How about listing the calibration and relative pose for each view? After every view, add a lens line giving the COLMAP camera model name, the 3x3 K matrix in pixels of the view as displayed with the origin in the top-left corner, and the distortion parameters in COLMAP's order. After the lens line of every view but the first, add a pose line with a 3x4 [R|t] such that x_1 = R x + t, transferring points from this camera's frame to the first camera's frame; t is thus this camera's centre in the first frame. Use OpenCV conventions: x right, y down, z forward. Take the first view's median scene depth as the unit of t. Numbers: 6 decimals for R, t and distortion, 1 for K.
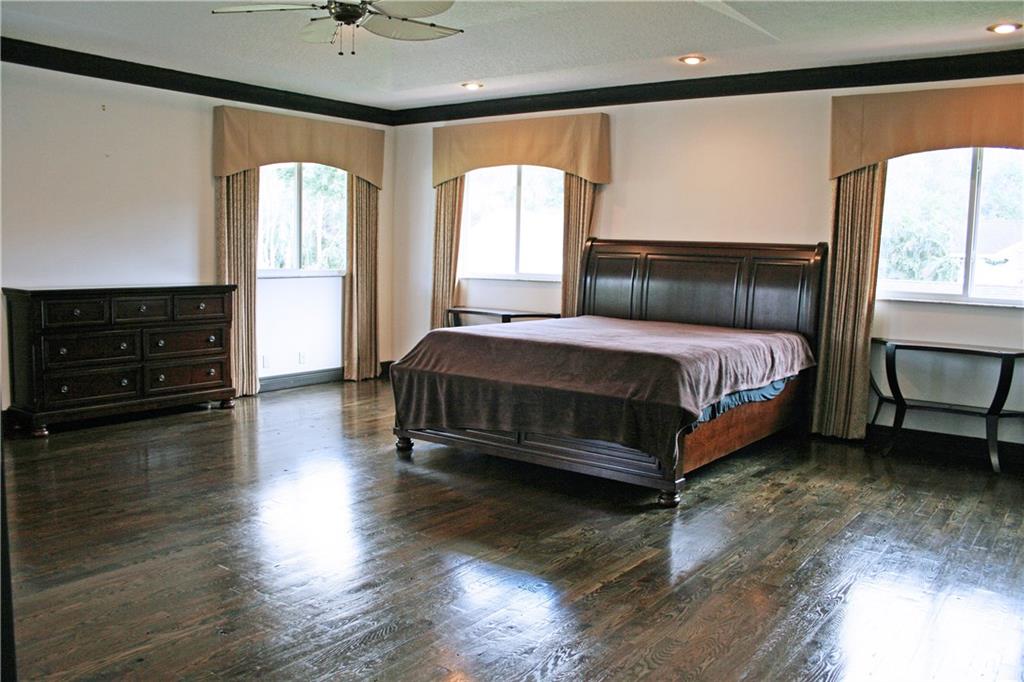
lens RADIAL K [[861.7, 0, 514.4], [0, 861.7, 345.8], [0, 0, 1]] dist [-0.065198, 0.008725]
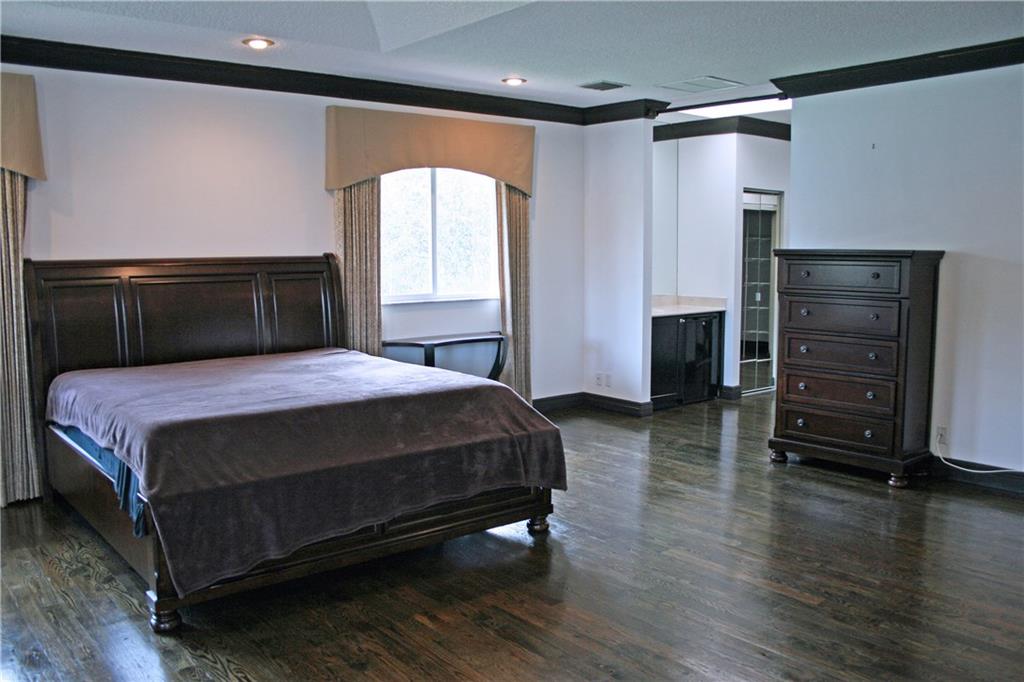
lens RADIAL K [[861.7, 0, 516.0], [0, 861.7, 341.8], [0, 0, 1]] dist [-0.065198, 0.008725]
pose [[0.240345, -0.132677, 0.961577, -0.573125], [0.121488, 0.986937, 0.105810, -0.103636], [-0.963055, 0.091389, 0.253324, 0.574308]]
